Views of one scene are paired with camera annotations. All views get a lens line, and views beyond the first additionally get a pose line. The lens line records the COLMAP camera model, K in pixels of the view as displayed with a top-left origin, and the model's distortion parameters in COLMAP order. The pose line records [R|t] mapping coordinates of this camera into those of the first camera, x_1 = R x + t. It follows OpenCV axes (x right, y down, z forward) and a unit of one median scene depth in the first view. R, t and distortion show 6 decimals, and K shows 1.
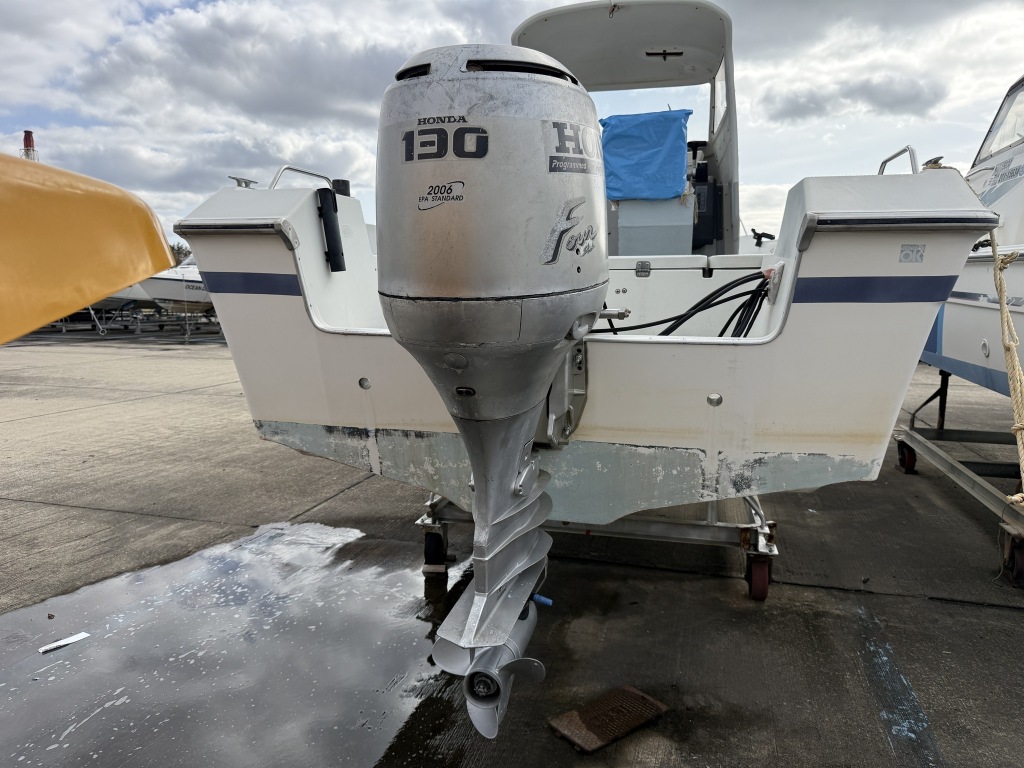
lens RADIAL K [[752.0, 0, 511.5], [0, 752.0, 384.4], [0, 0, 1]] dist [0.046753, -0.021598]
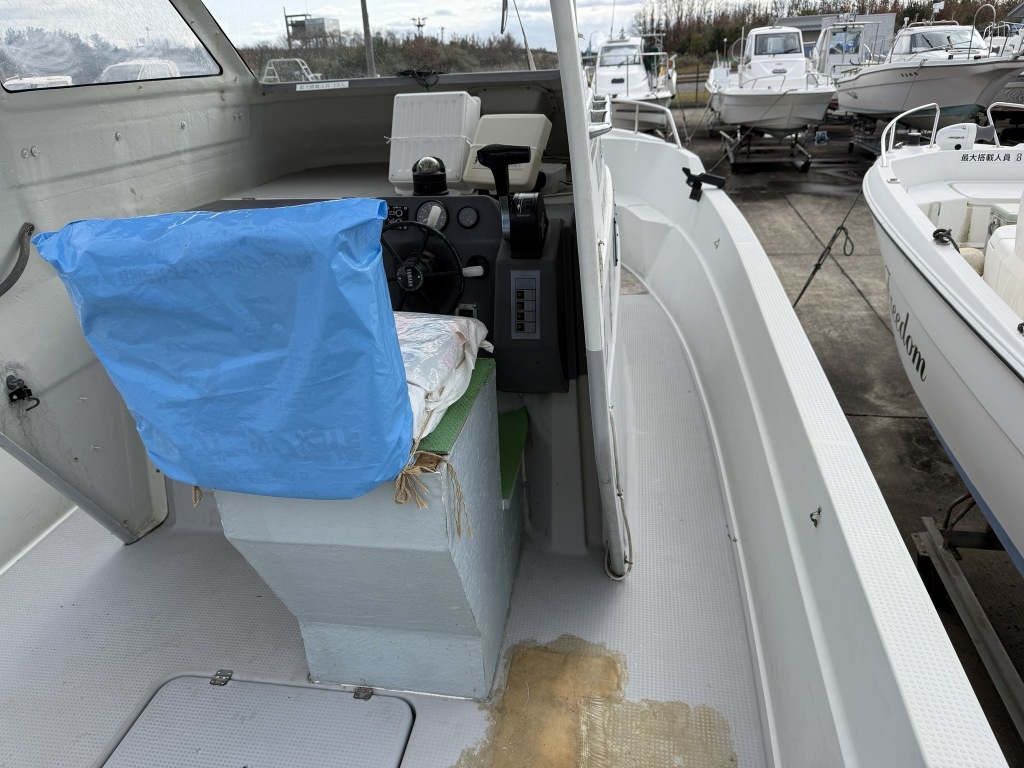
lens RADIAL K [[752.0, 0, 510.4], [0, 752.0, 382.8], [0, 0, 1]] dist [0.046753, -0.021598]
pose [[0.995822, -0.078971, 0.045839, 0.260034], [0.063530, 0.959802, 0.273394, -0.364072], [-0.065587, -0.269340, 0.960809, 0.734187]]
